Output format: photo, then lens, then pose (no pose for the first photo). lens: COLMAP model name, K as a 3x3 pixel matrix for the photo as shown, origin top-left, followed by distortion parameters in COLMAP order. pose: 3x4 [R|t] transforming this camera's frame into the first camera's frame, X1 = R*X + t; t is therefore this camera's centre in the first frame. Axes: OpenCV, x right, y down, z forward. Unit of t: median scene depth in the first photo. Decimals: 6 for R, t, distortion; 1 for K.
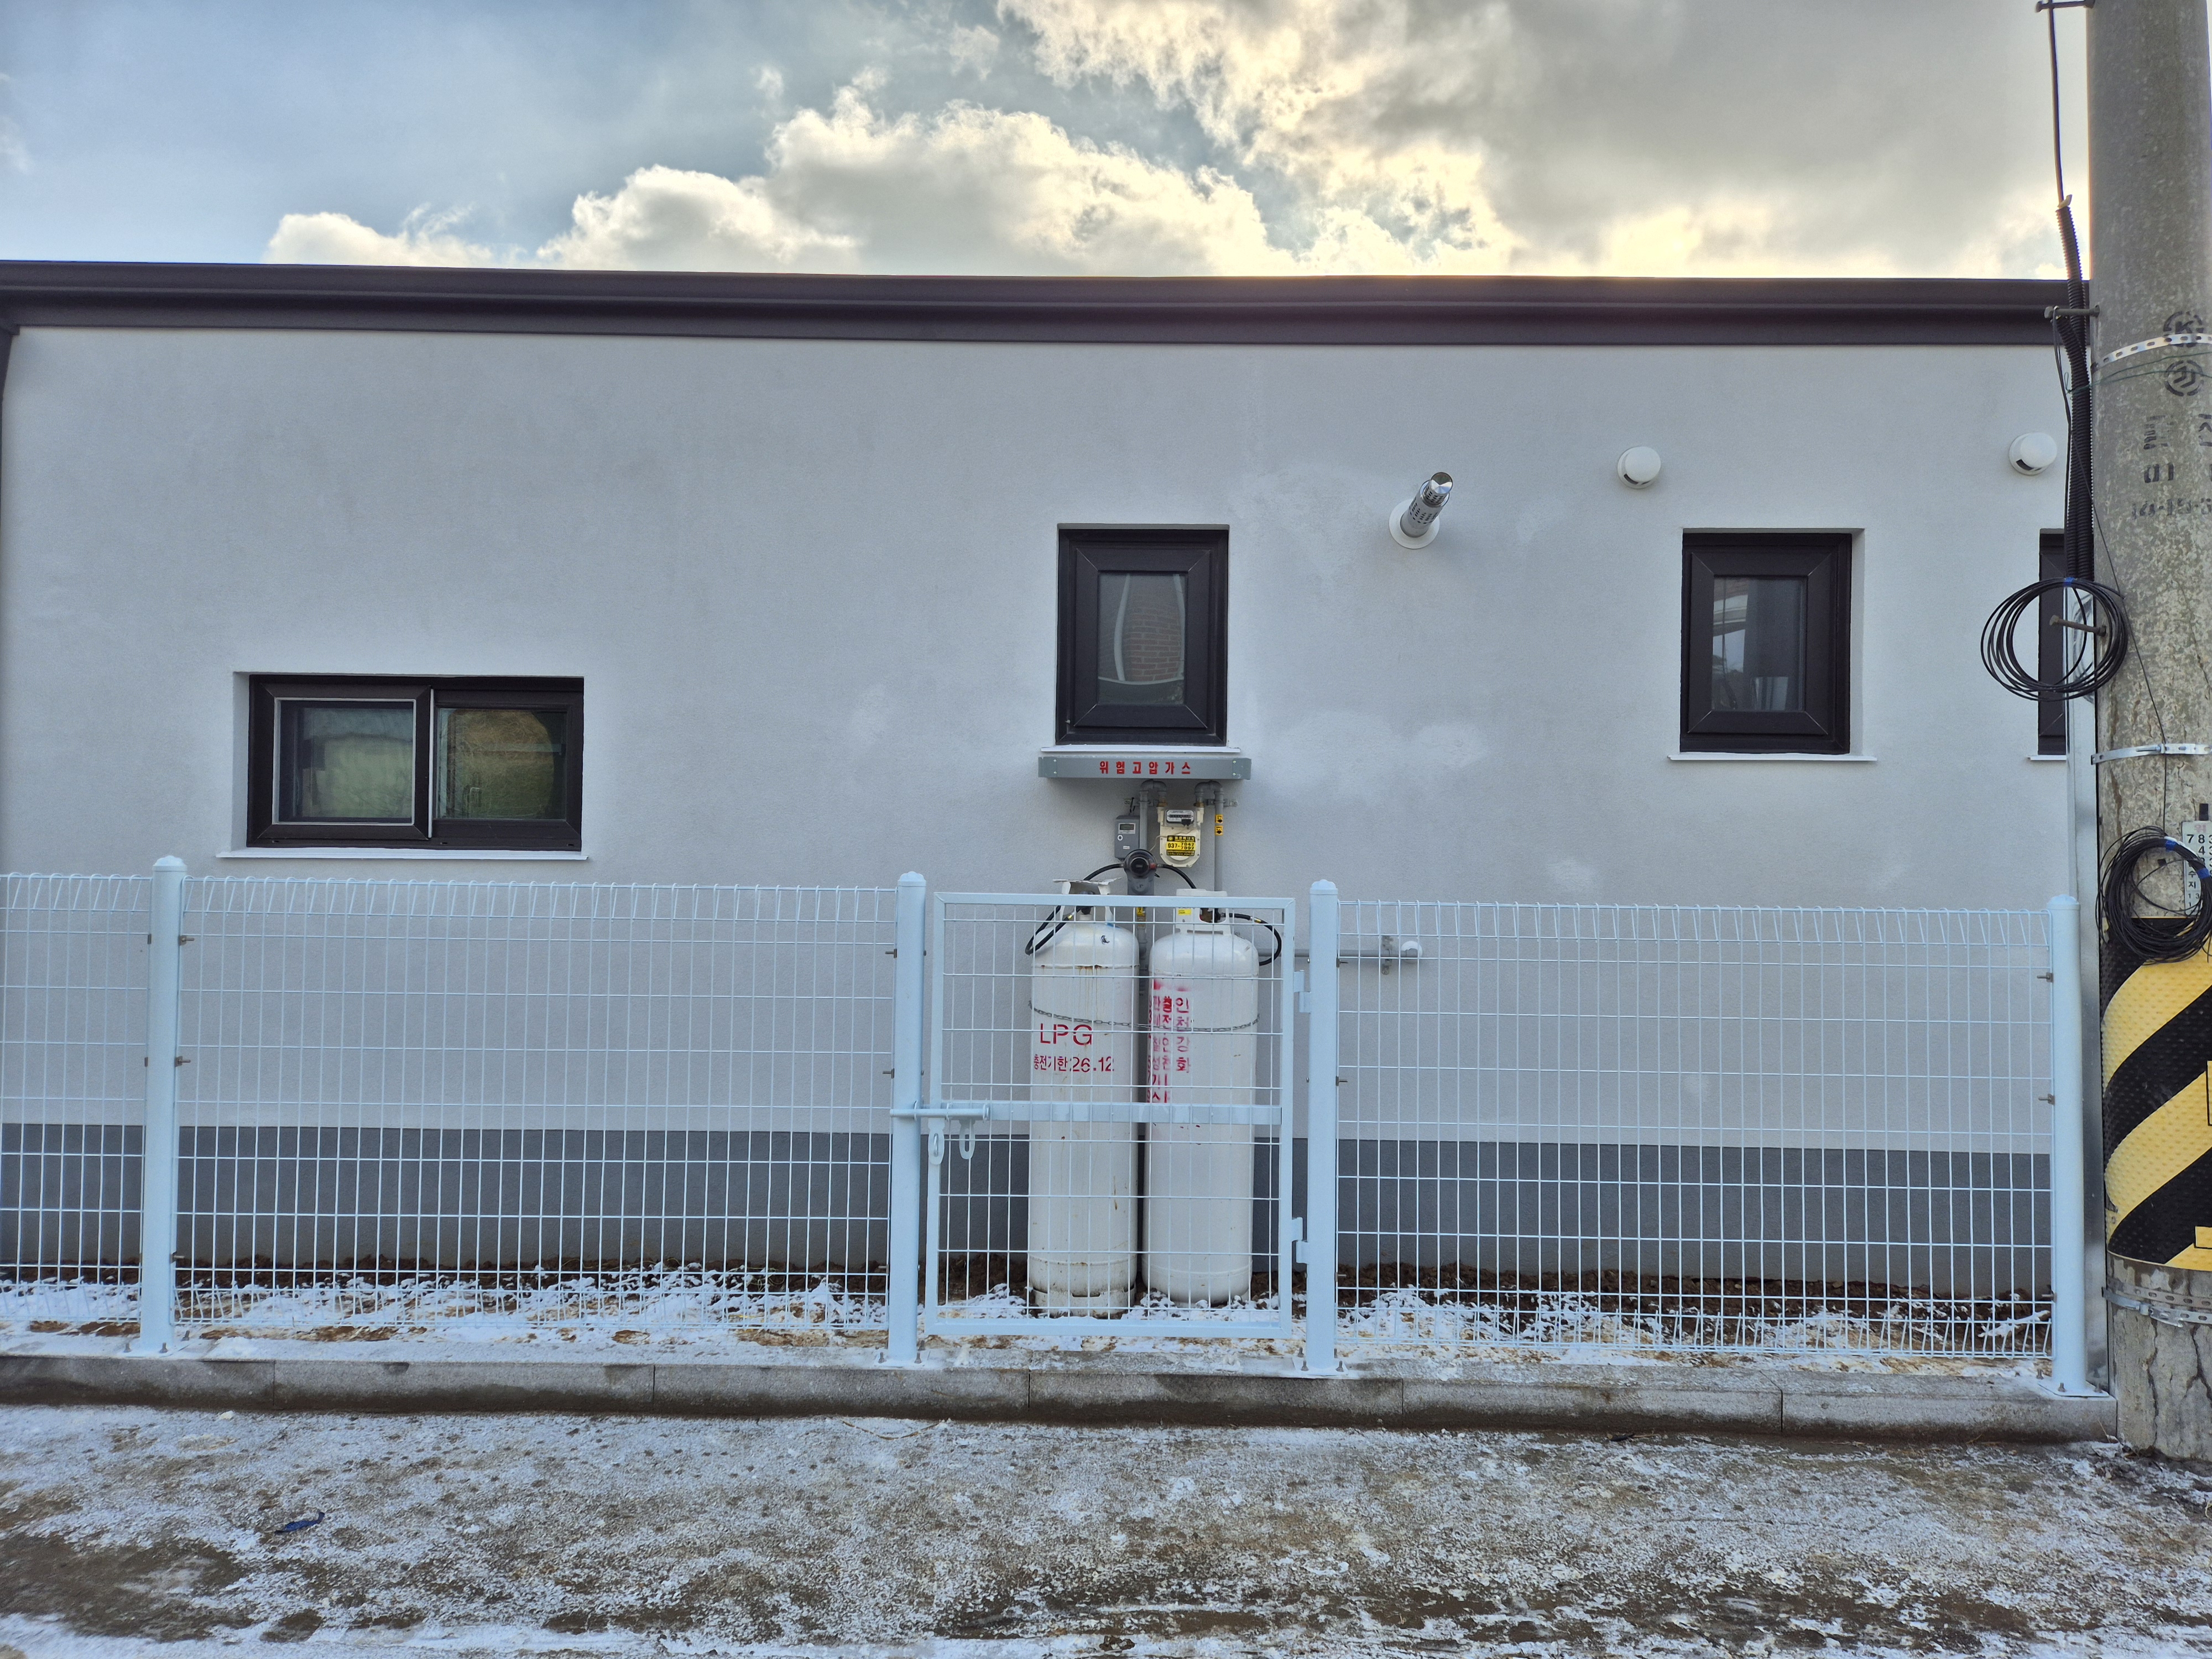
lens RADIAL K [[1461.8, 0, 1114.4], [0, 1461.8, 815.8], [0, 0, 1]] dist [0.082529, -0.070441]
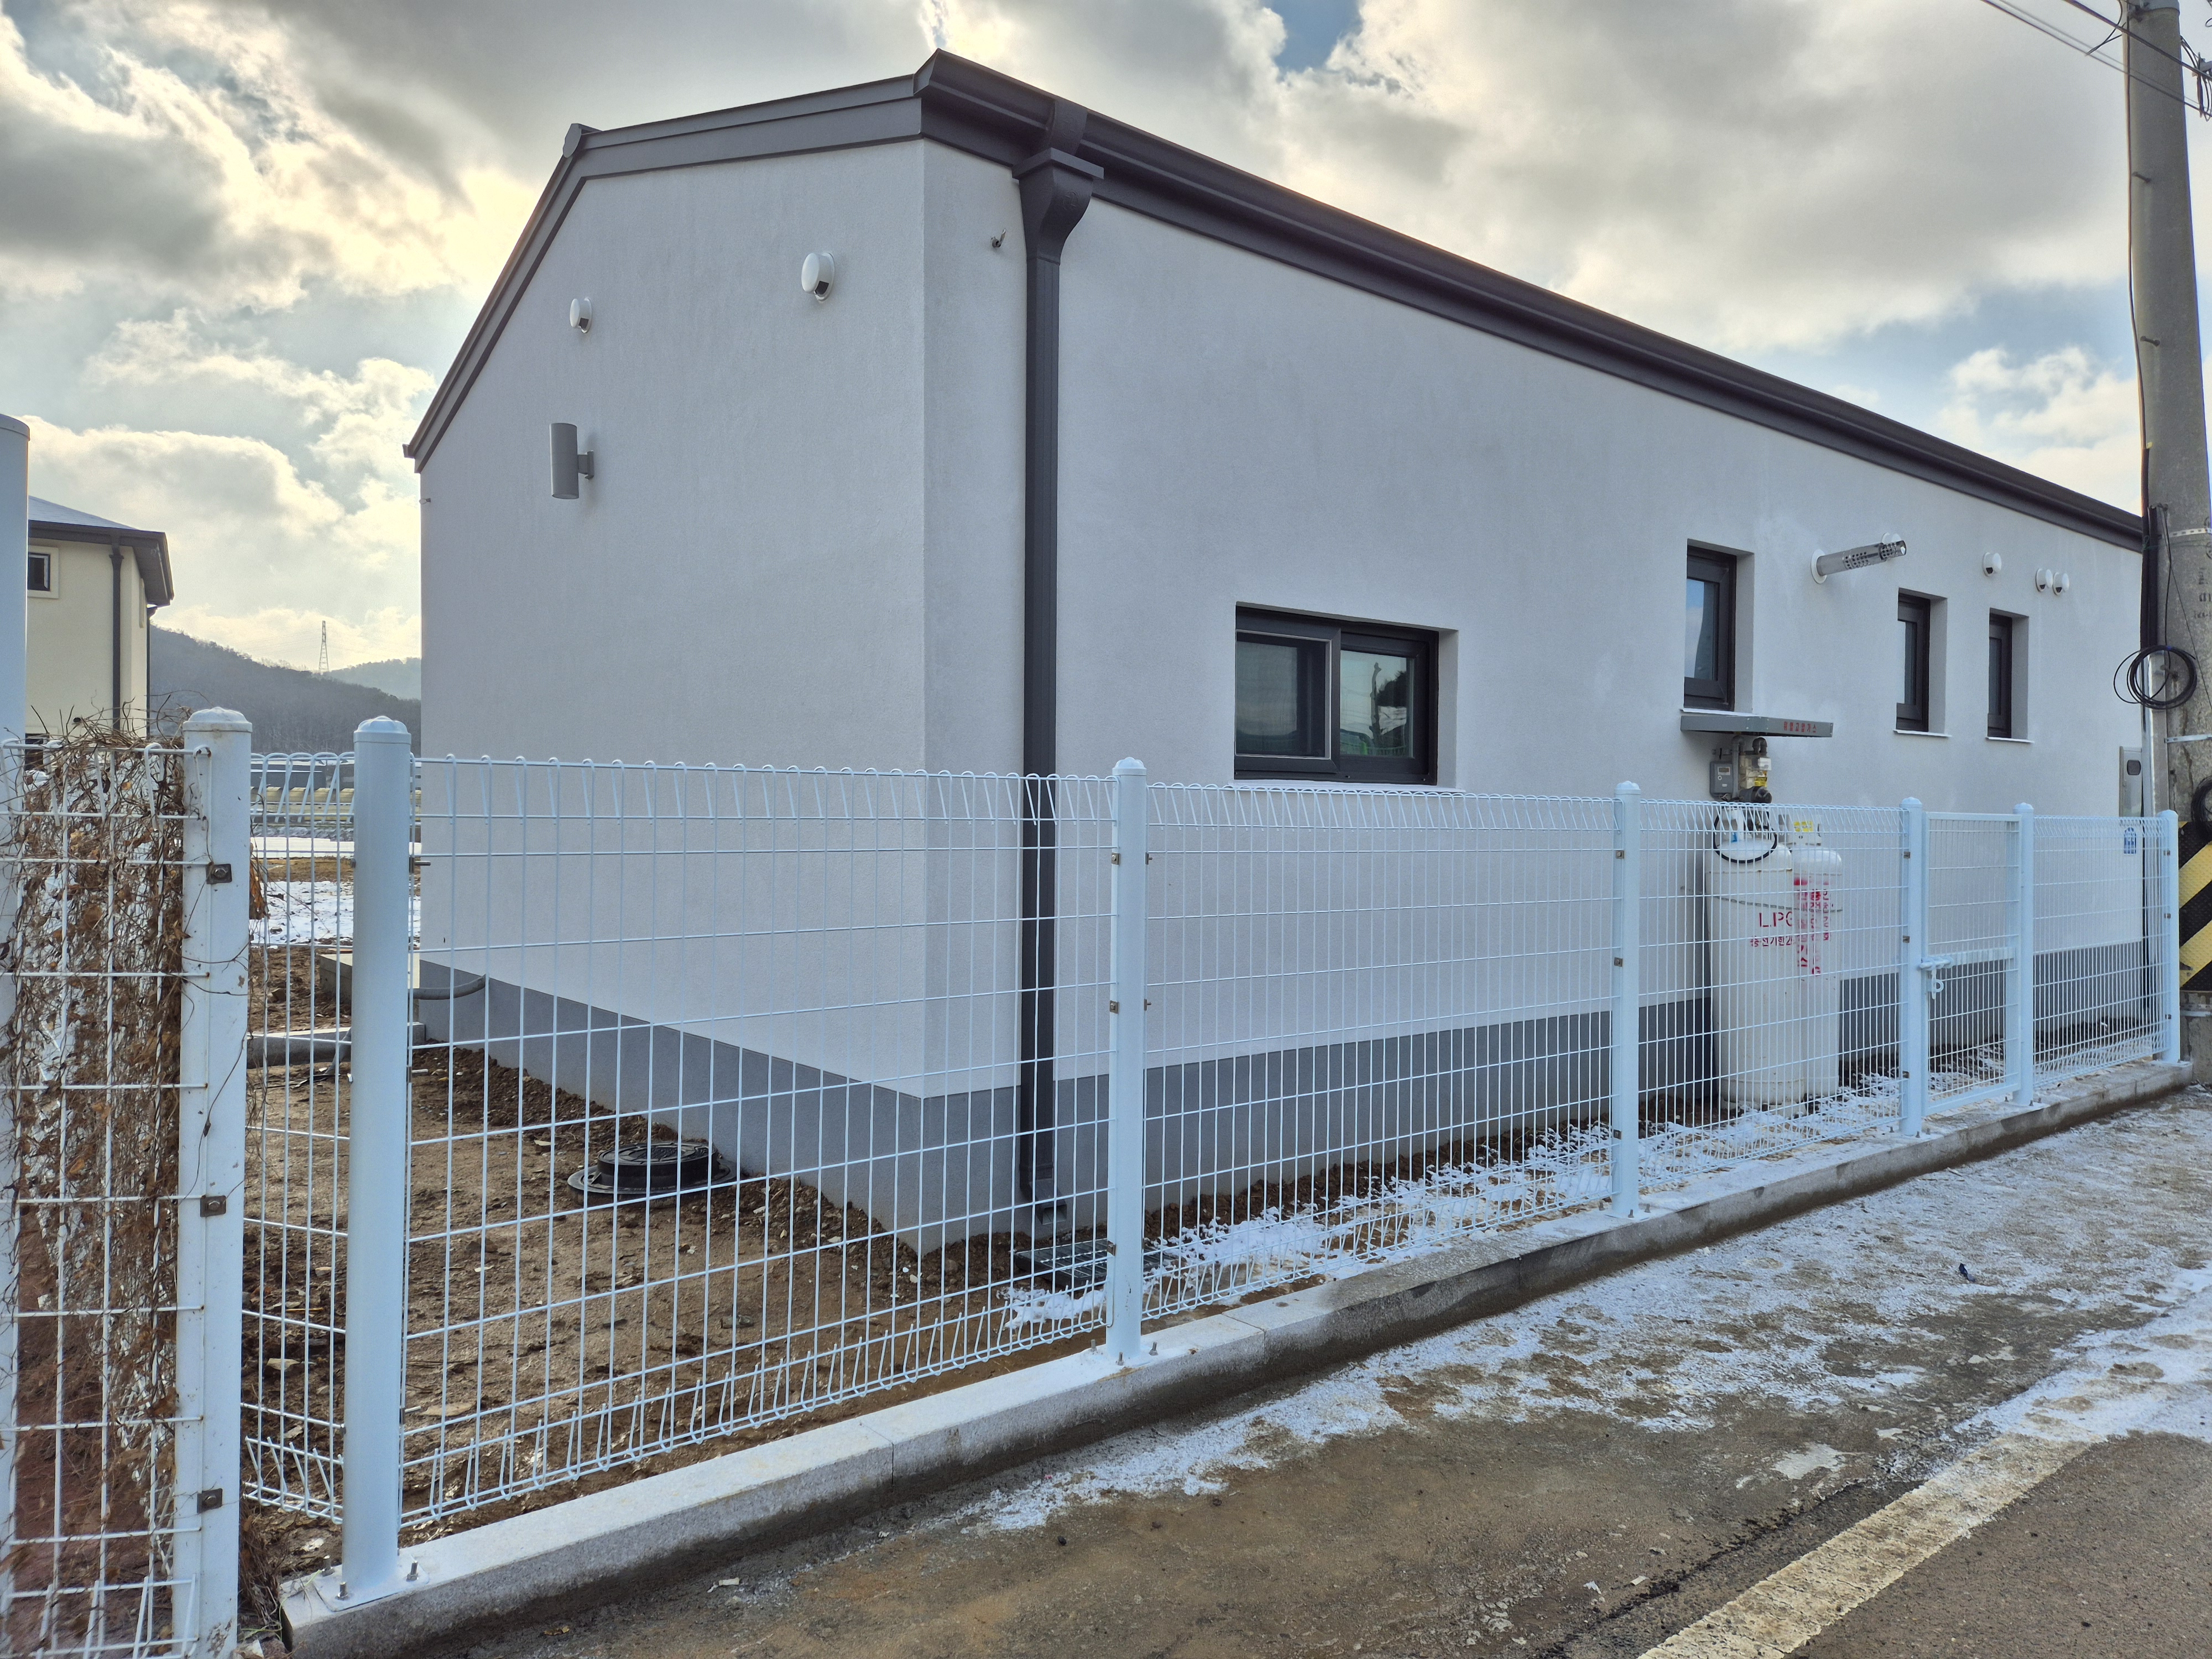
lens RADIAL K [[1461.8, 0, 1114.4], [0, 1461.8, 815.8], [0, 0, 1]] dist [0.082529, -0.070441]
pose [[0.766792, -0.004813, 0.641878, -1.651699], [-0.011697, 0.999701, 0.021470, 0.034328], [-0.641790, -0.023971, 0.766506, 0.391984]]
